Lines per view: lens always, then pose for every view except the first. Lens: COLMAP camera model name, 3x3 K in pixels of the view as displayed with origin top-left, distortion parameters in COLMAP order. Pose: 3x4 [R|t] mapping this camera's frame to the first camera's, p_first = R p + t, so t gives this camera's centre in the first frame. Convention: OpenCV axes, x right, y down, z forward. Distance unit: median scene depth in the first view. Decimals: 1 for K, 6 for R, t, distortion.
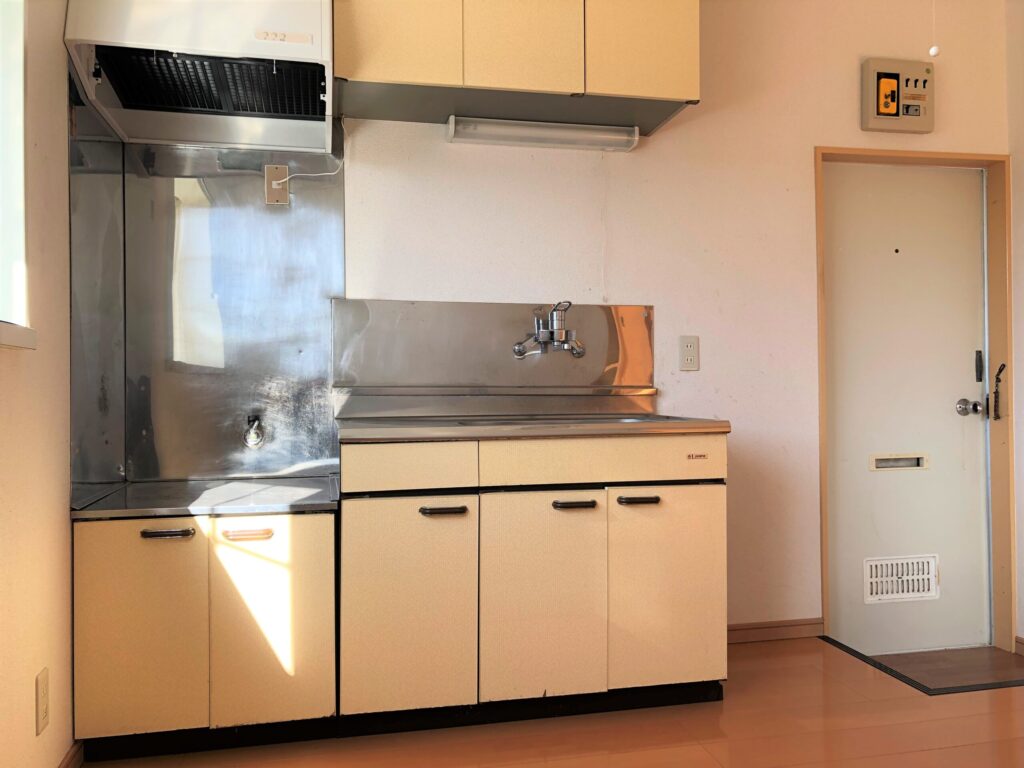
lens RADIAL K [[830.7, 0, 507.4], [0, 830.7, 382.2], [0, 0, 1]] dist [0.041119, -0.041113]
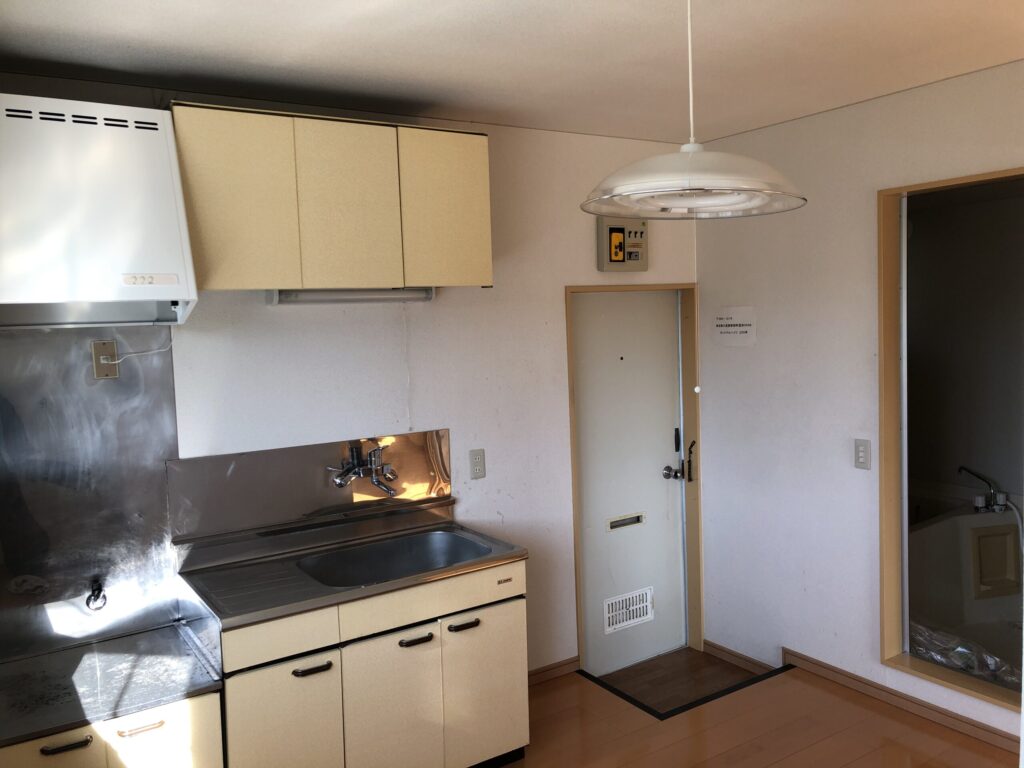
lens RADIAL K [[830.7, 0, 503.2], [0, 830.7, 374.9], [0, 0, 1]] dist [0.041119, -0.041113]
pose [[0.935280, -0.051741, 0.350106, -0.158272], [0.024798, 0.996405, 0.081008, -0.255525], [-0.353039, -0.067084, 0.933201, -0.126833]]
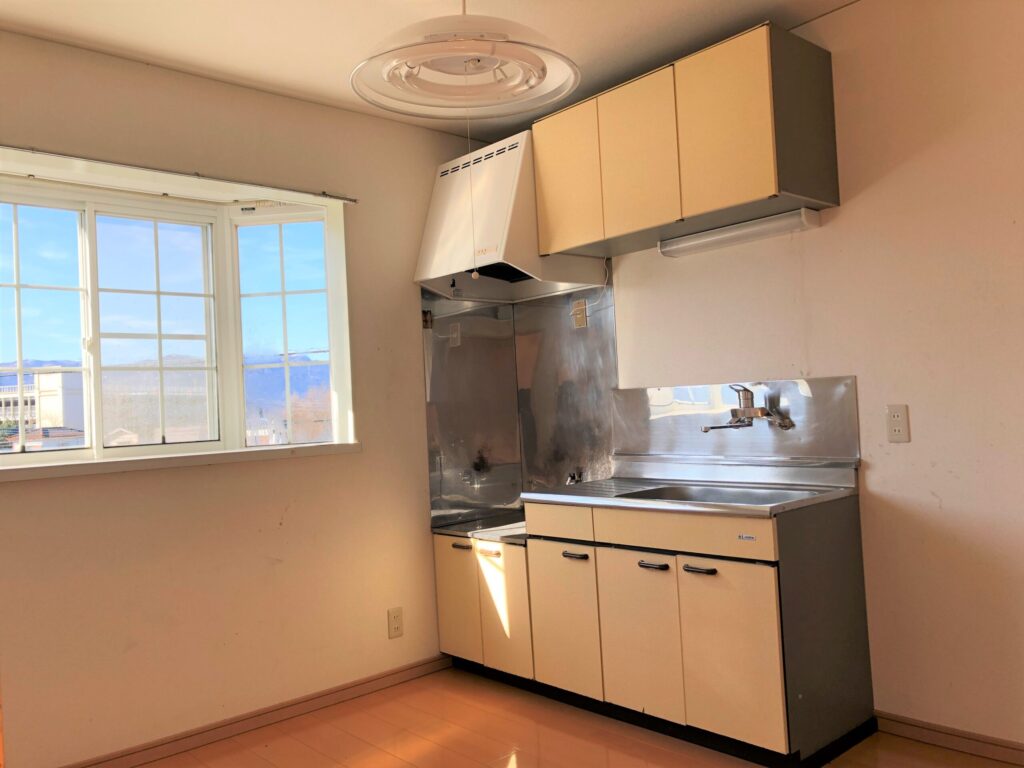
lens RADIAL K [[830.7, 0, 511.1], [0, 830.7, 382.3], [0, 0, 1]] dist [0.041119, -0.041113]
pose [[0.497019, -0.044892, -0.866578, 0.801579], [0.053054, 0.998365, -0.021290, -0.082450], [0.866116, -0.035393, 0.498588, 0.155727]]
